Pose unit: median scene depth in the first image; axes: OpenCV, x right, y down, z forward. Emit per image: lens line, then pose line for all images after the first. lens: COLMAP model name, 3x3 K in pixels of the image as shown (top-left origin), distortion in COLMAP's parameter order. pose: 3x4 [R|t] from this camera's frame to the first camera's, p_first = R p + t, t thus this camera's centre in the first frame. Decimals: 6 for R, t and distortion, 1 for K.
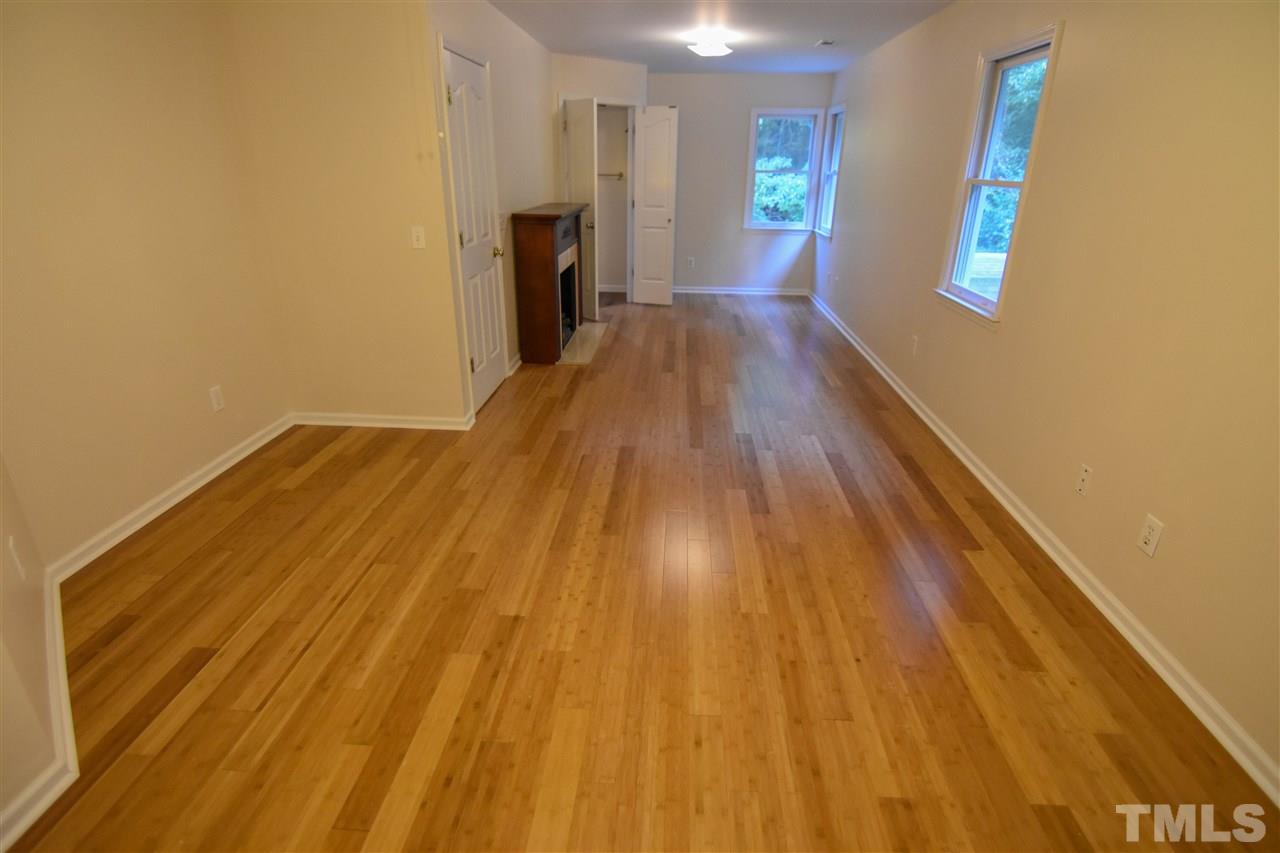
lens RADIAL K [[648.5, 0, 638.9], [0, 648.5, 424.6], [0, 0, 1]] dist [-0.003803, -0.011395]
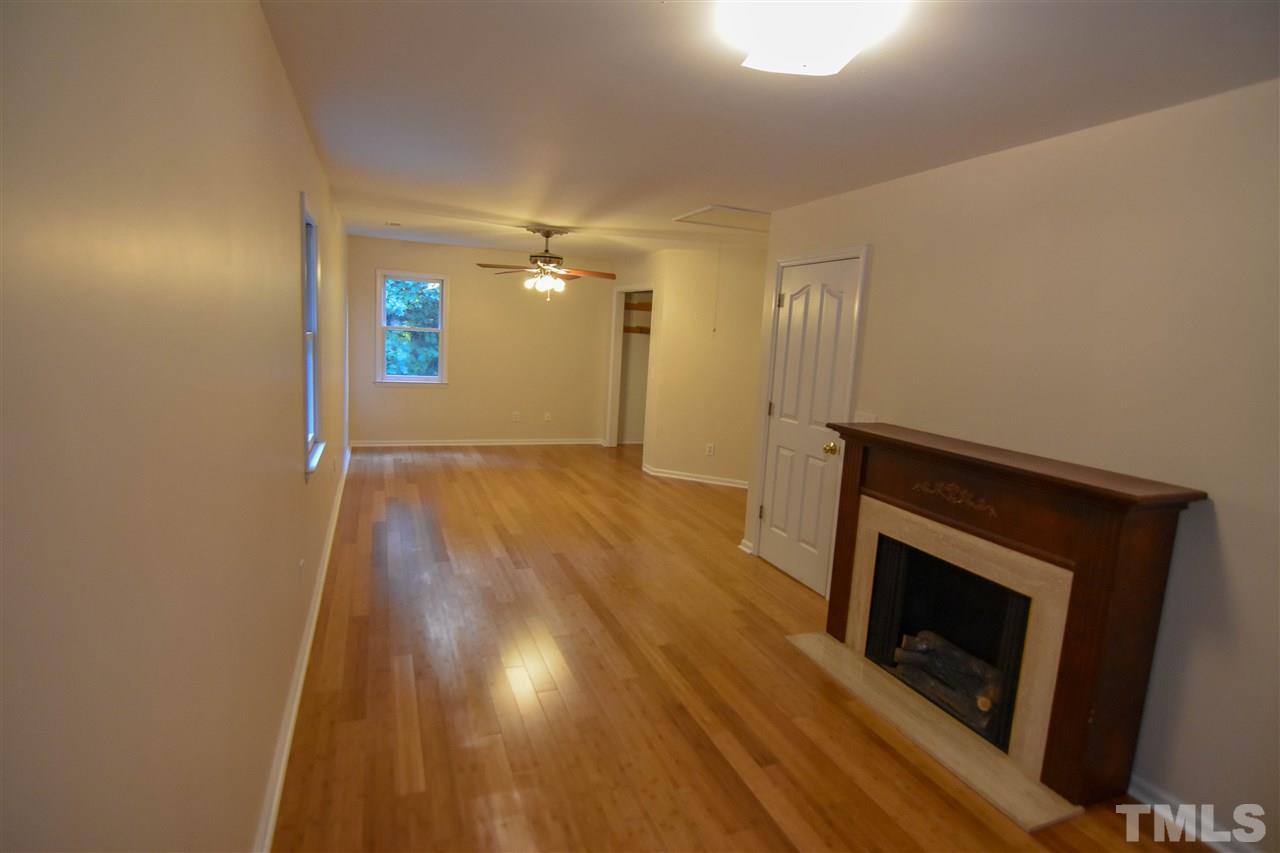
lens RADIAL K [[648.5, 0, 638.7], [0, 648.5, 427.0], [0, 0, 1]] dist [-0.003803, -0.011395]
pose [[-0.901692, -0.002916, -0.432369, 0.487620], [-0.223376, 0.859336, 0.460048, -0.778351], [0.370209, 0.511403, -0.775508, 1.915785]]
